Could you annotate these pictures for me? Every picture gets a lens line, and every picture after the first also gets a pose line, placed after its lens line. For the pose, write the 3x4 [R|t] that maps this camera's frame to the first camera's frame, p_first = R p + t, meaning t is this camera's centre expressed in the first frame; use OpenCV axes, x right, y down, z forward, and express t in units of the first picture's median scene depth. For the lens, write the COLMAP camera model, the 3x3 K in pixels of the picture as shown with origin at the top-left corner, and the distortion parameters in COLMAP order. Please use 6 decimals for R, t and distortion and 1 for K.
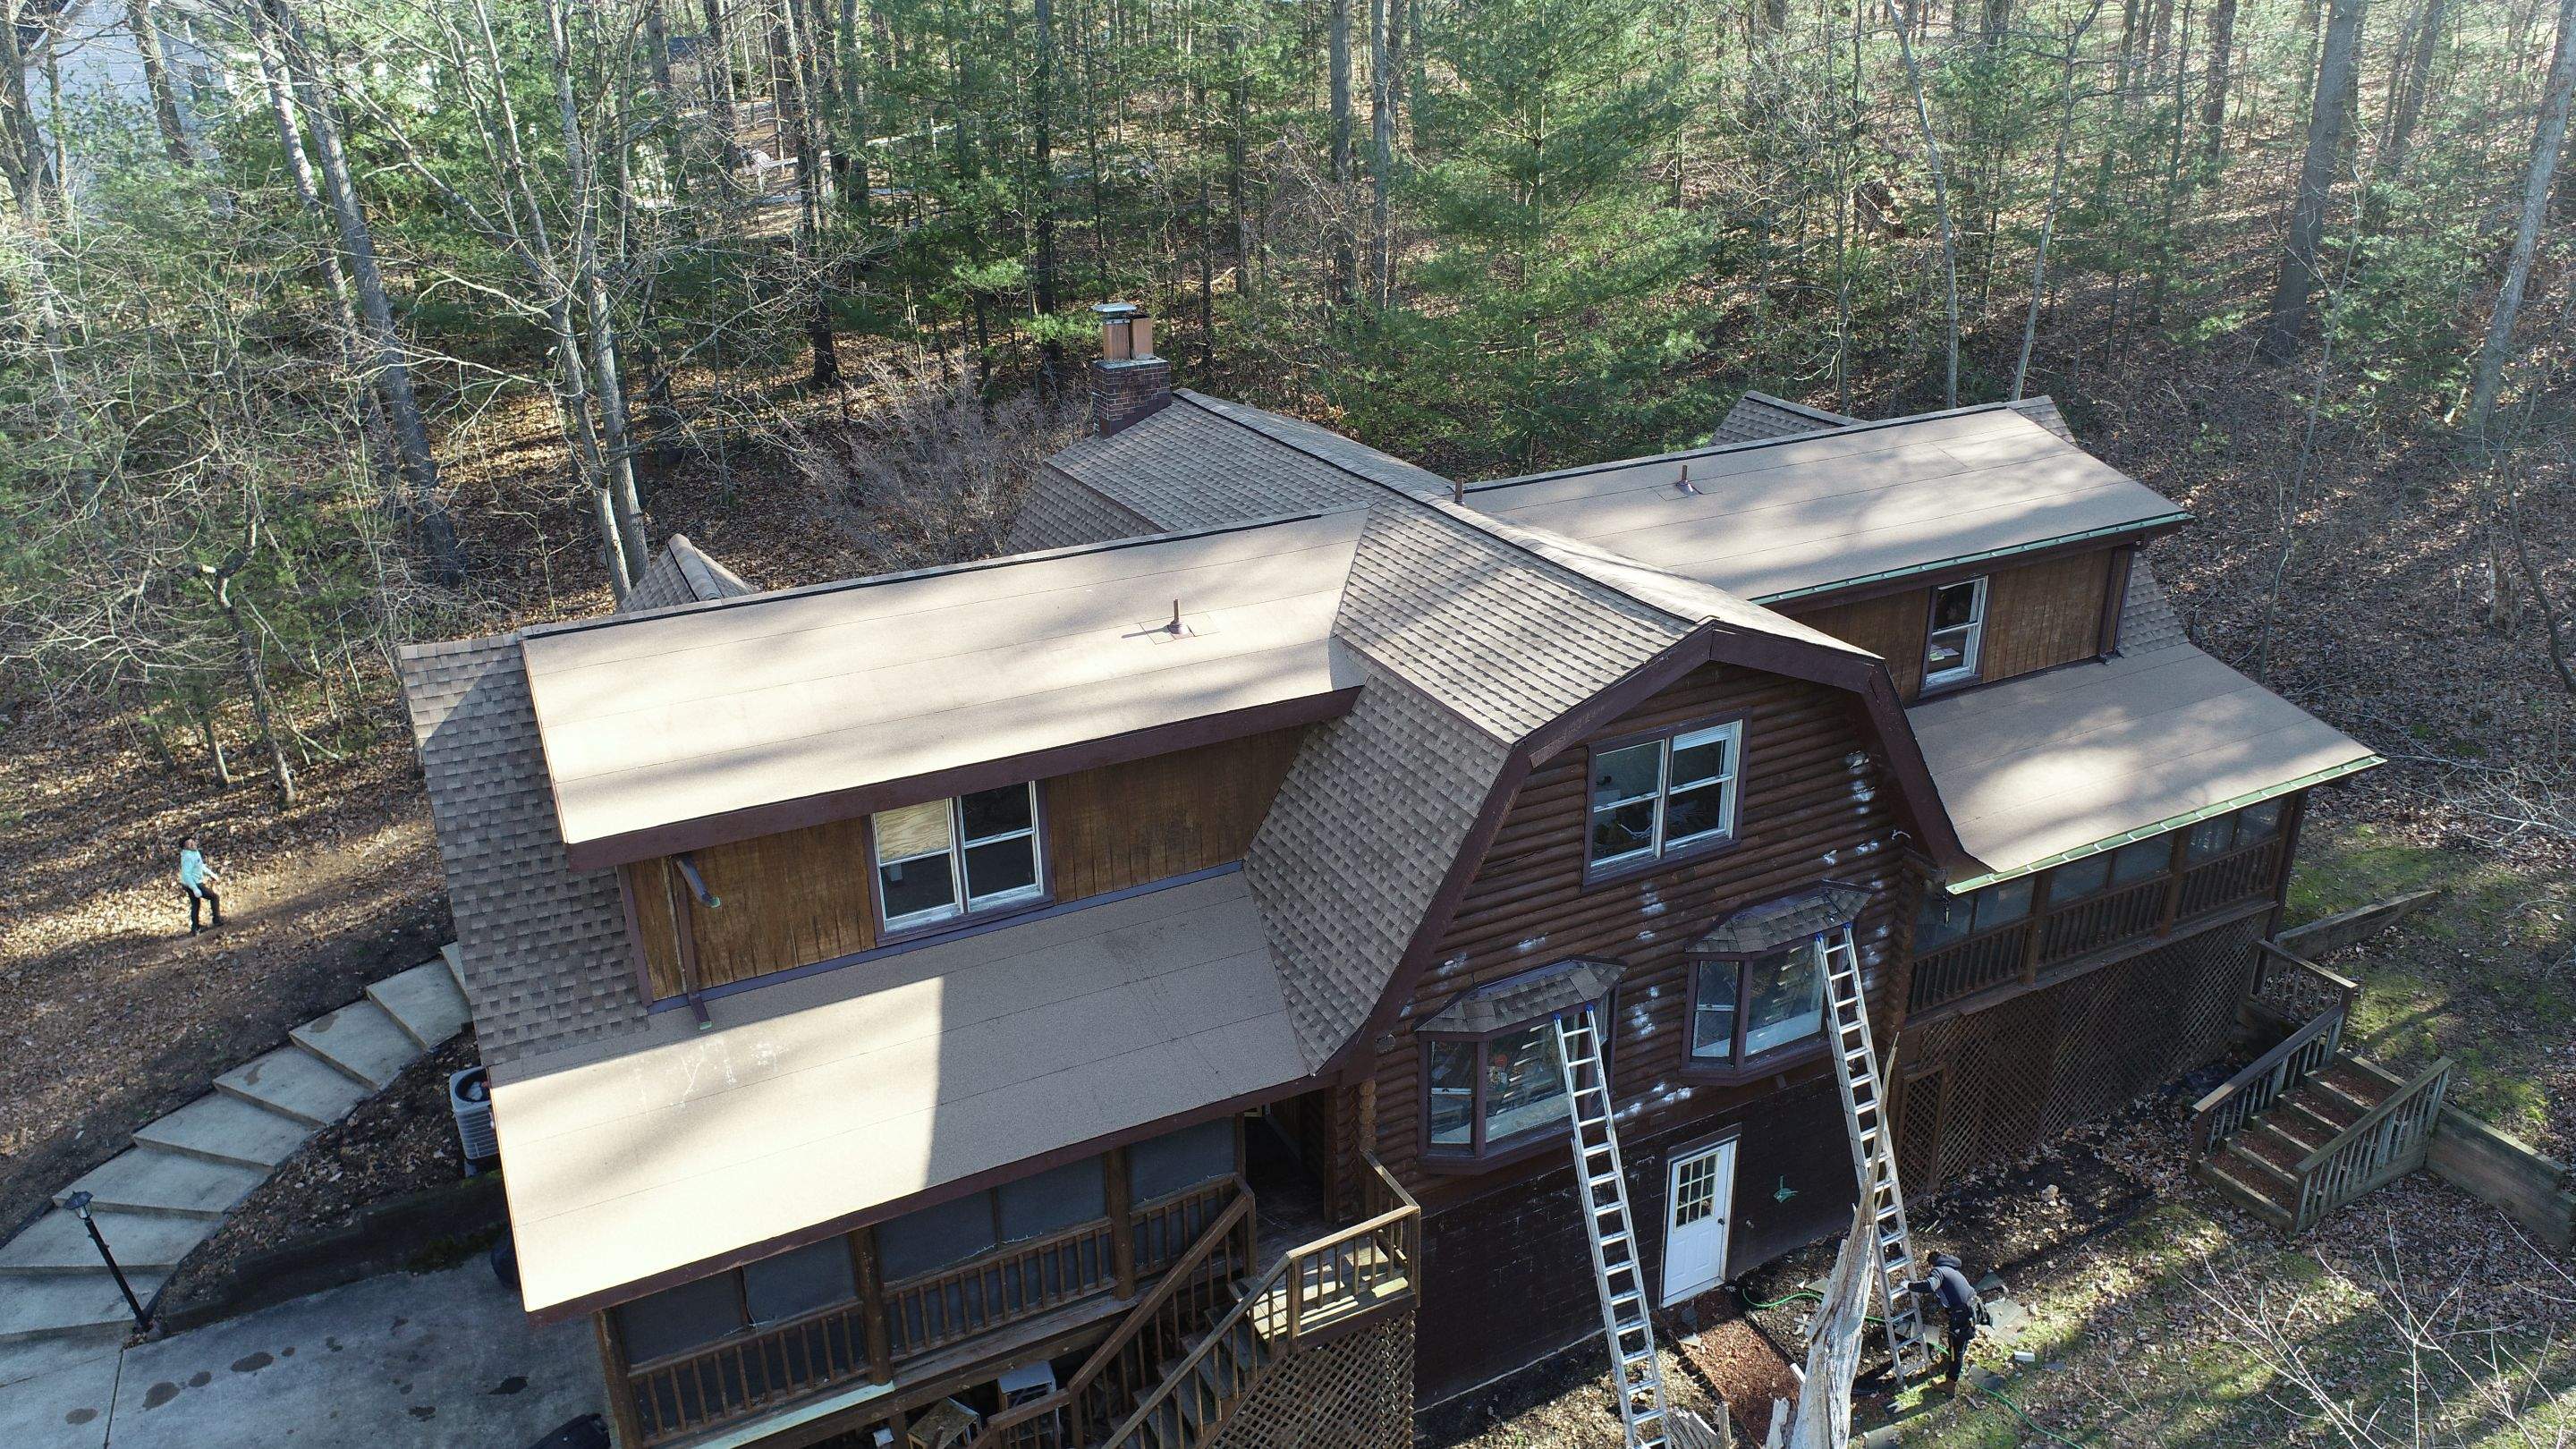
lens RADIAL K [[1735.2, 0, 1302.7], [0, 1735.2, 723.1], [0, 0, 1]] dist [-0.013443, -0.001404]
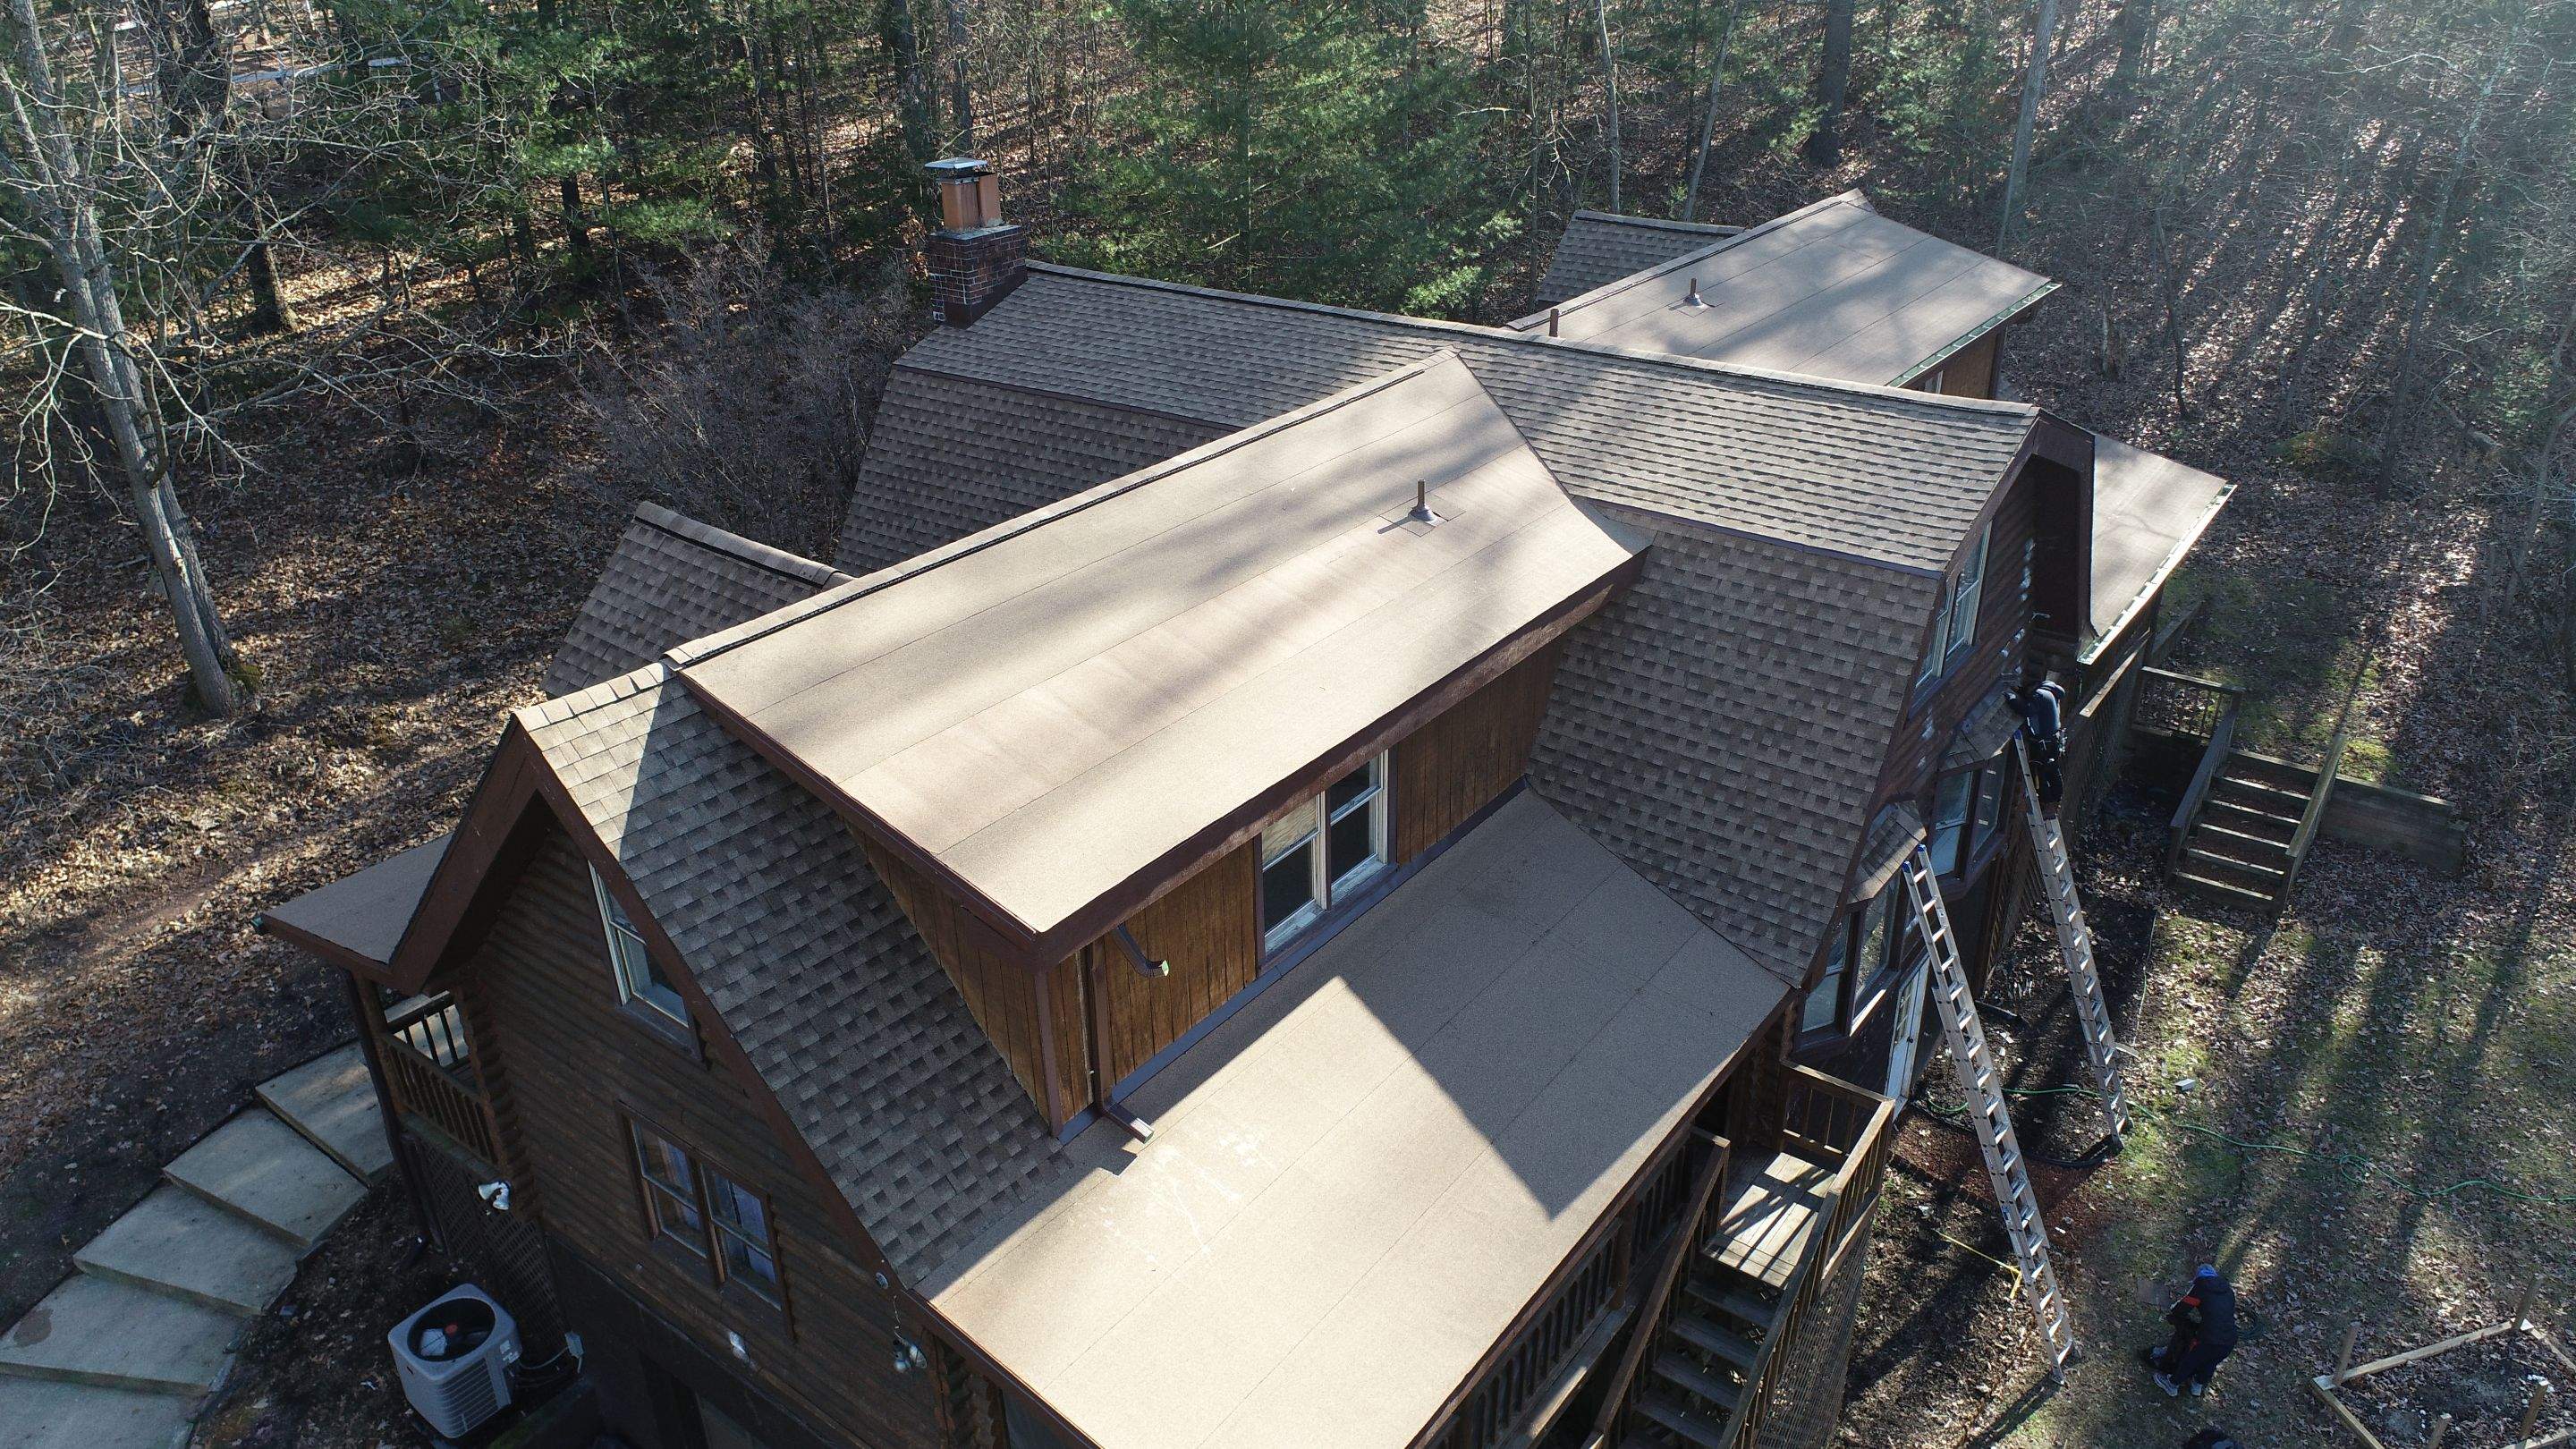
lens RADIAL K [[1727.6, 0, 1270.0], [0, 1727.6, 717.5], [0, 0, 1]] dist [-0.002284, -0.002015]
pose [[0.902200, -0.195728, 0.384350, -0.427383], [0.174177, 0.980548, 0.090486, -0.042833], [-0.394585, -0.014691, 0.918742, 0.250711]]
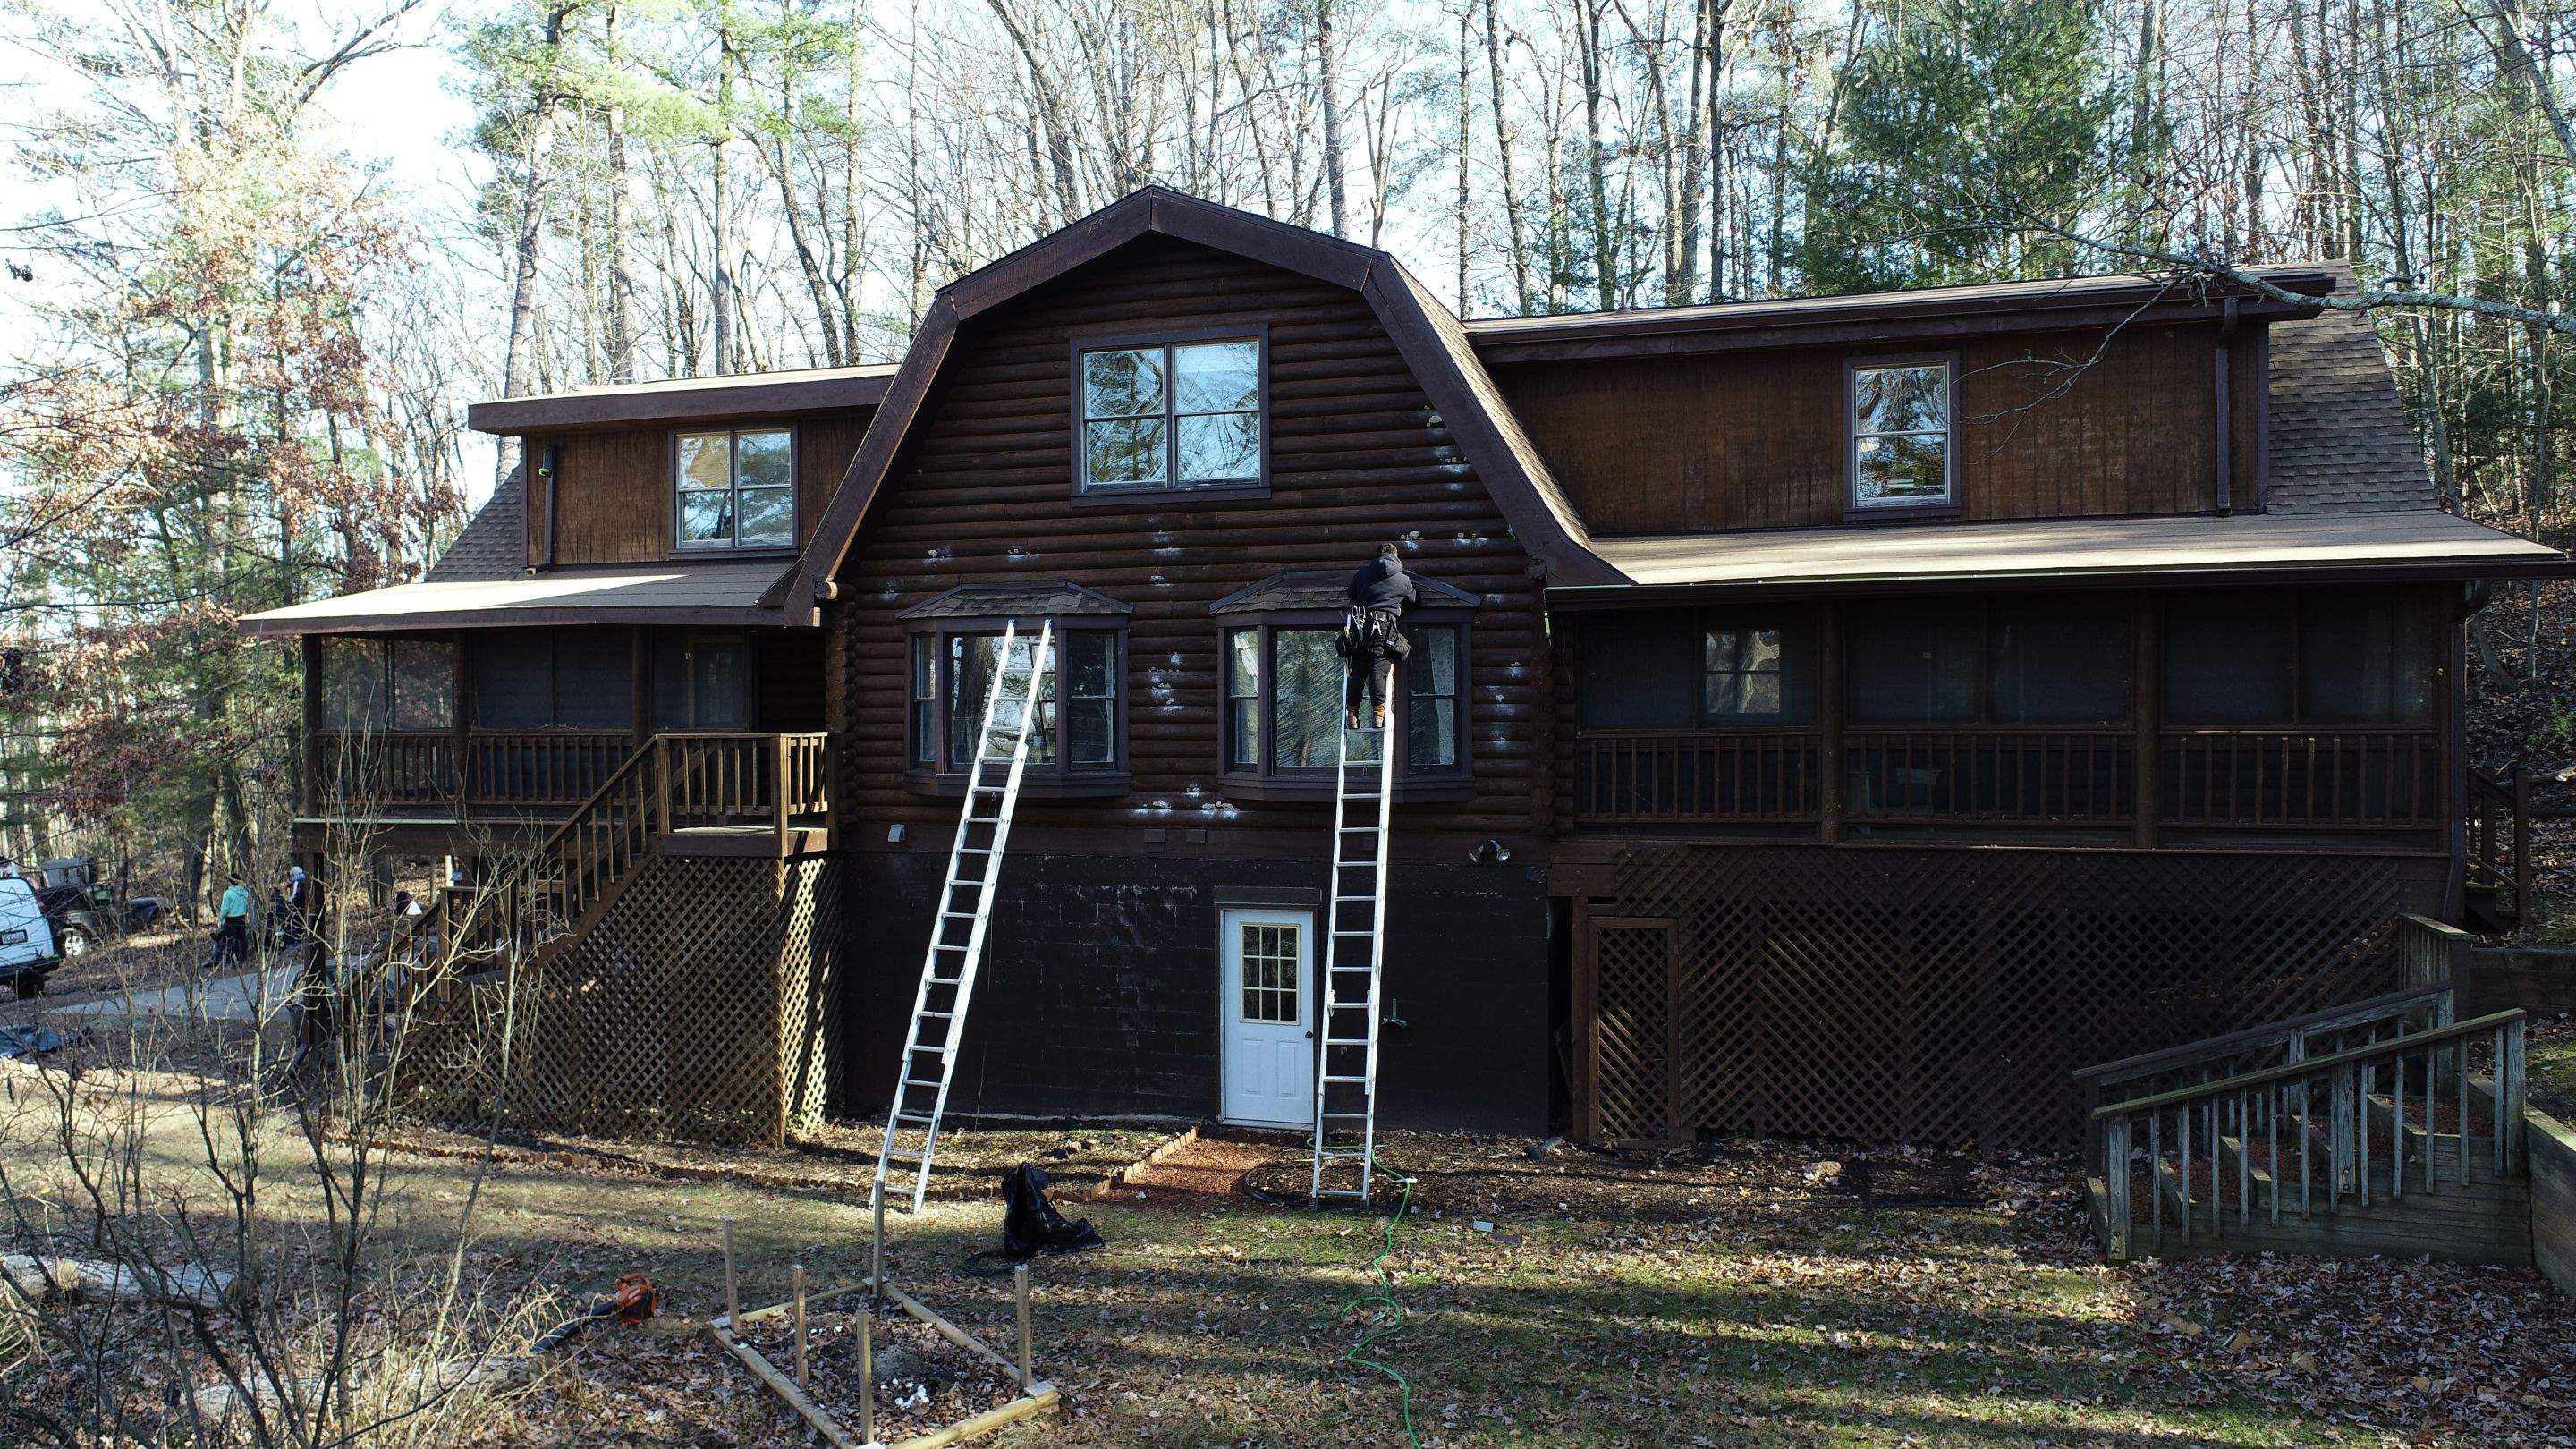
lens RADIAL K [[1735.2, 0, 1302.7], [0, 1735.2, 723.1], [0, 0, 1]] dist [-0.013443, -0.001404]
pose [[0.711574, 0.014498, -0.702462, 0.817638], [-0.273409, 0.926699, -0.257830, 0.371022], [0.647233, 0.375525, 0.663378, 0.428625]]
